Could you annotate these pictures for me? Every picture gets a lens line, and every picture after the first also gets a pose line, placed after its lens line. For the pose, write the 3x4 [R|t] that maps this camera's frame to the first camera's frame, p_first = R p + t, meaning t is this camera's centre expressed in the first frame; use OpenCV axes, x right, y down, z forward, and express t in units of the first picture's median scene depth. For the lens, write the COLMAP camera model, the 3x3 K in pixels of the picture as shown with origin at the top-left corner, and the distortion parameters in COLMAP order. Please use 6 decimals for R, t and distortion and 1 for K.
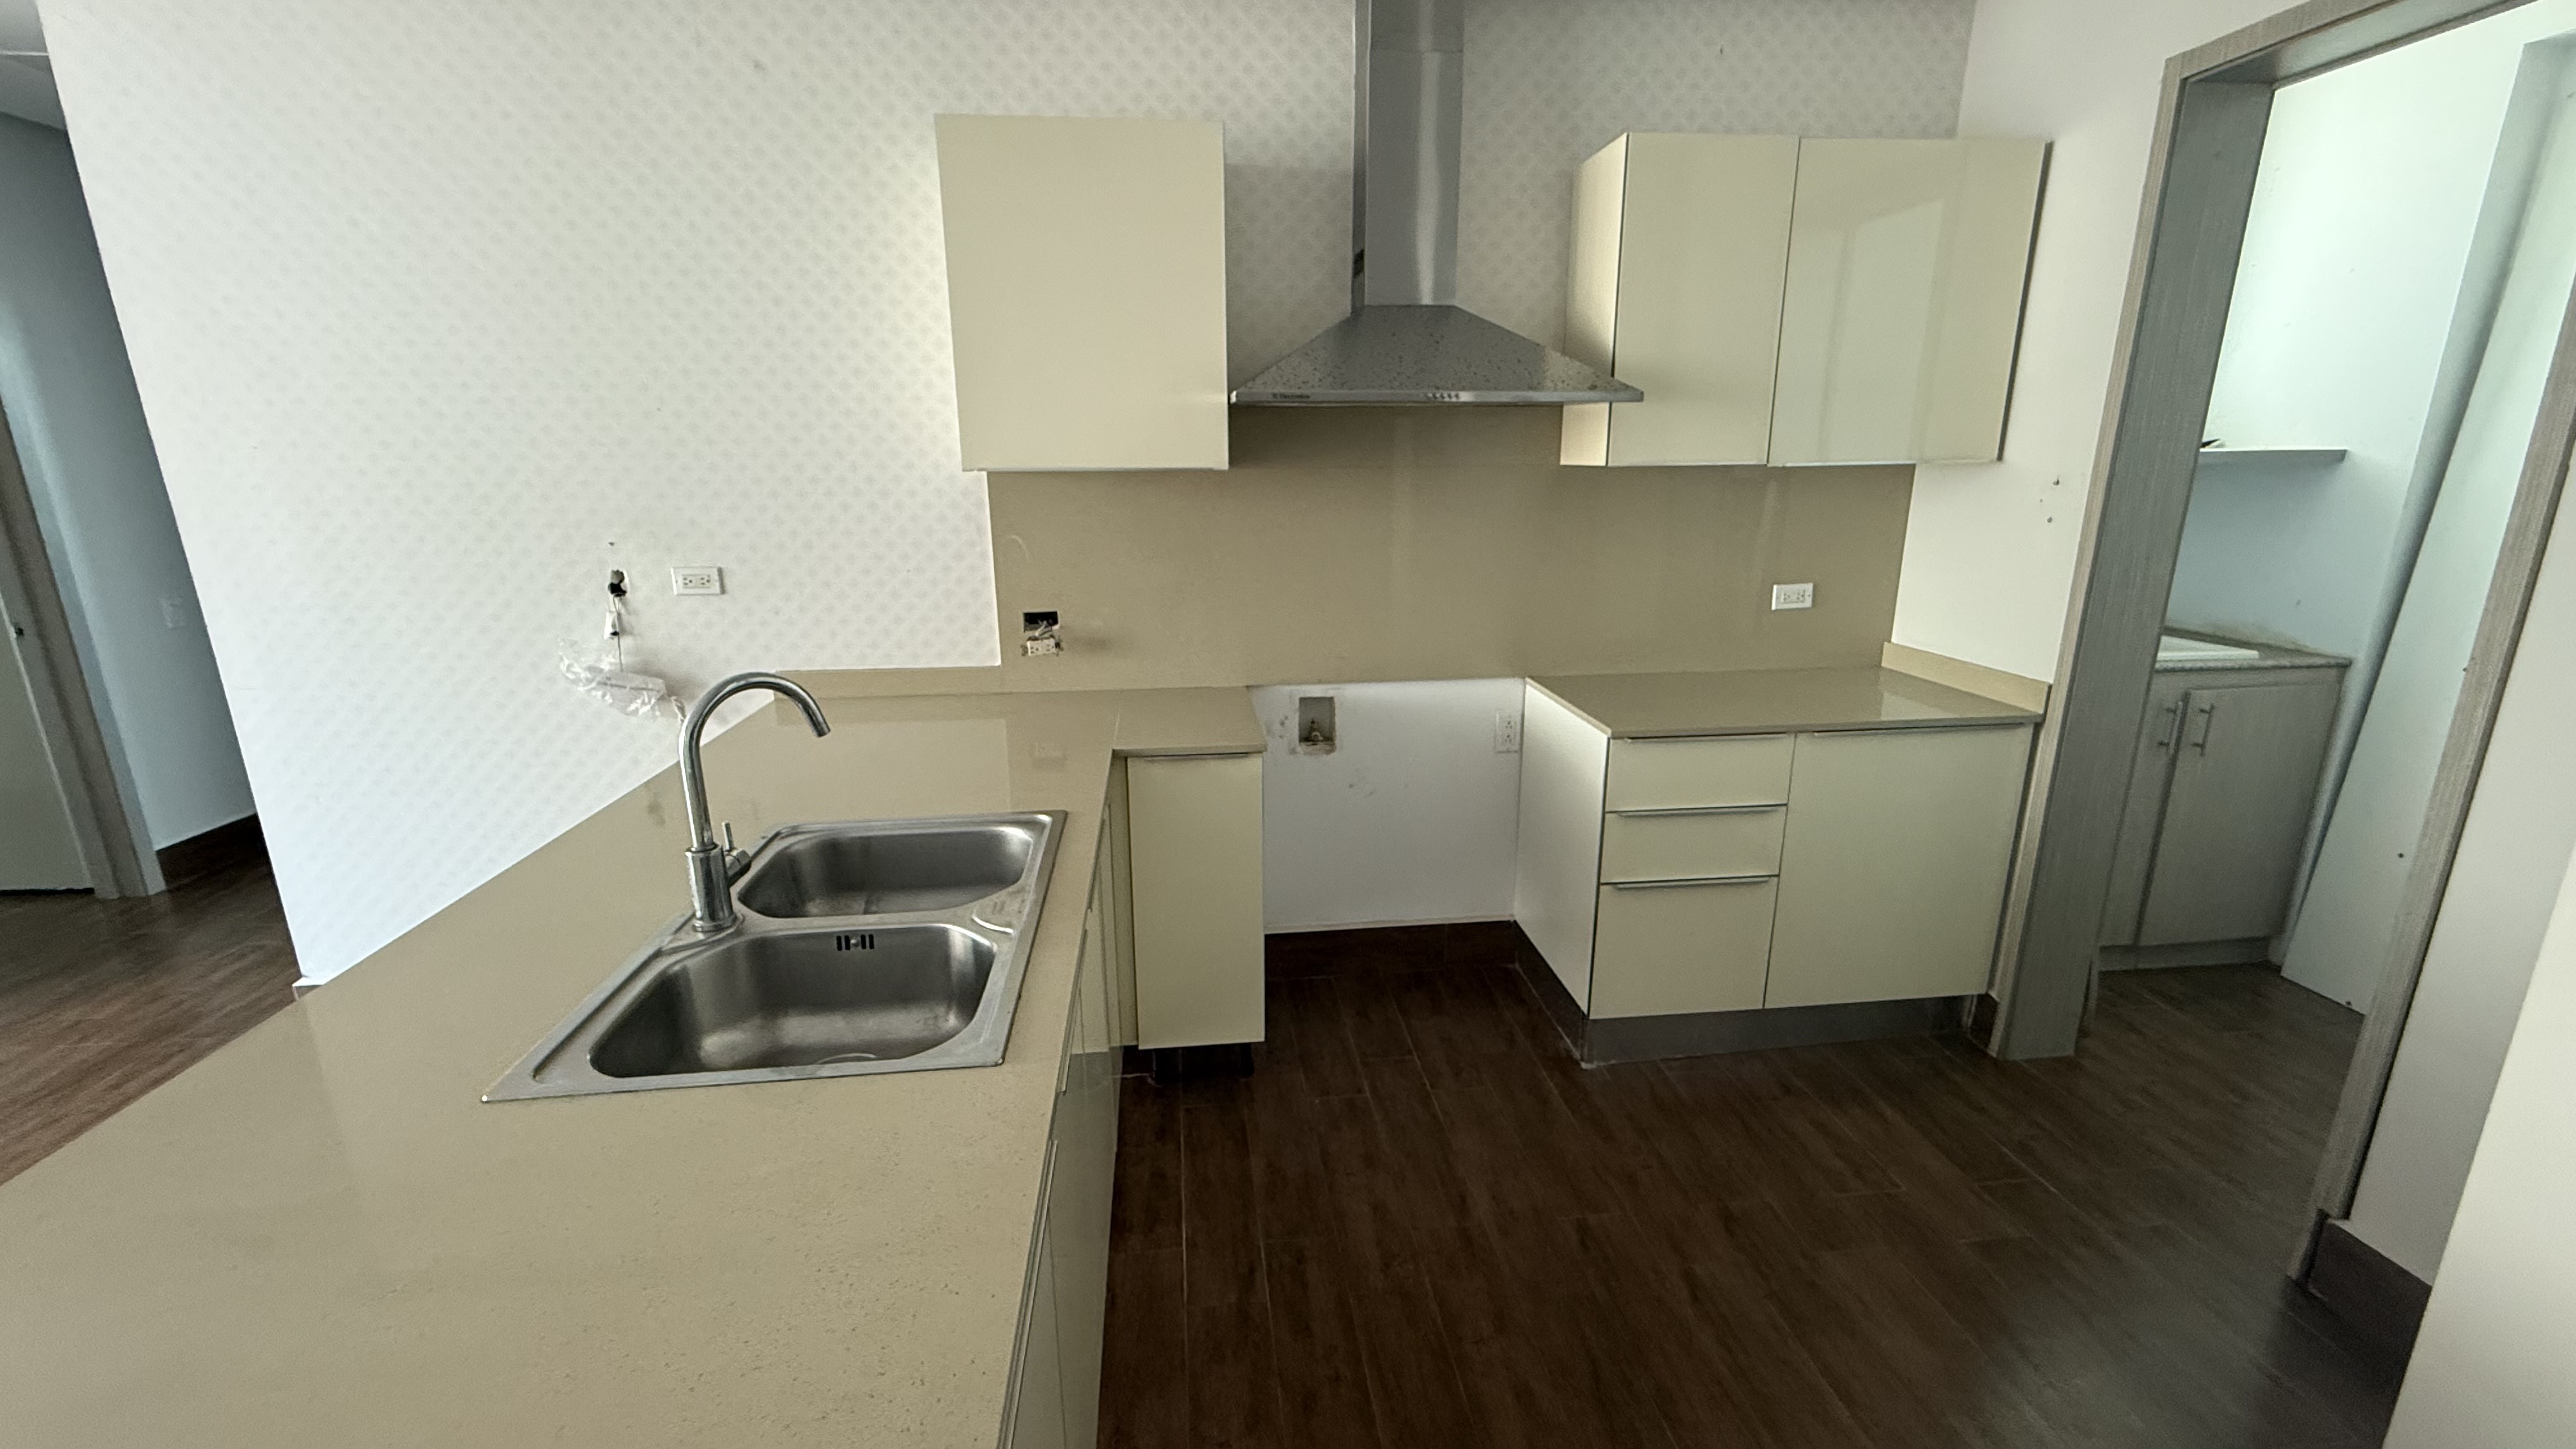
lens RADIAL K [[1031.3, 0, 1277.5], [0, 1031.3, 727.3], [0, 0, 1]] dist [0.001090, -0.000061]
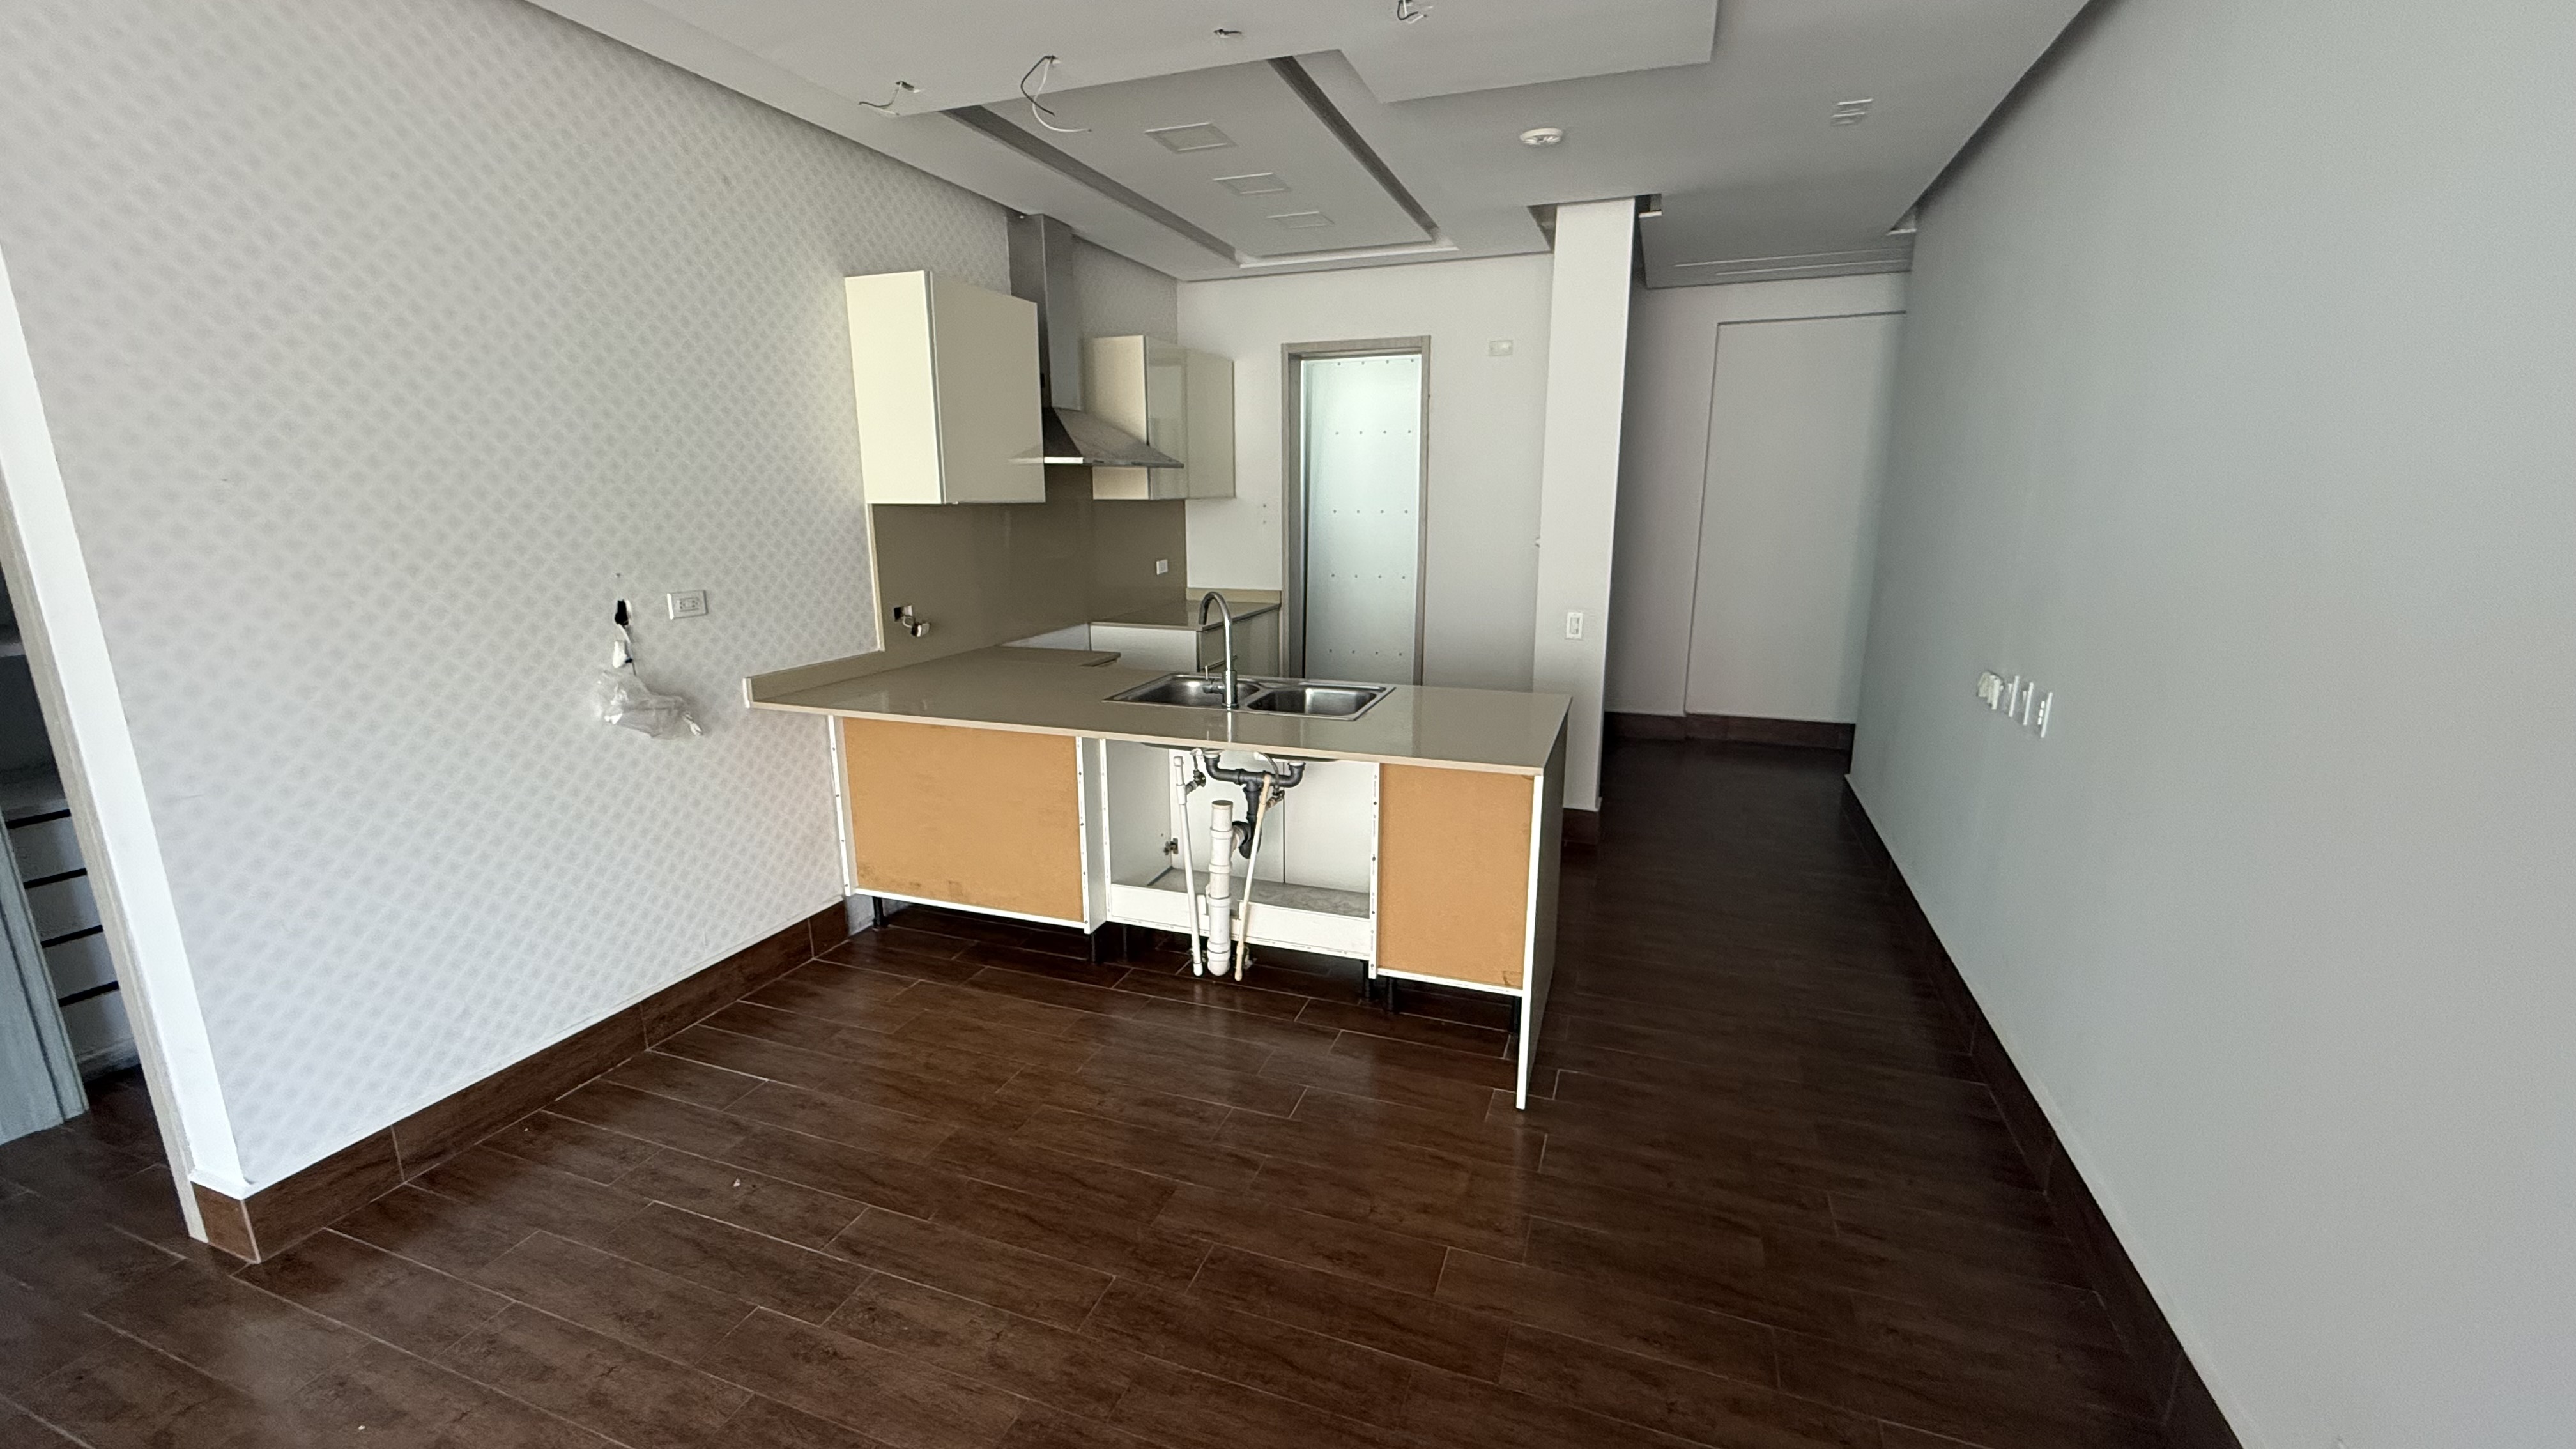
lens RADIAL K [[1031.3, 0, 1282.4], [0, 1031.3, 725.7], [0, 0, 1]] dist [0.001090, -0.000061]
pose [[0.428905, -0.194104, 0.882249, -1.292540], [0.228763, 0.968146, 0.101789, 0.017635], [-0.873904, 0.158168, 0.459647, -0.044020]]
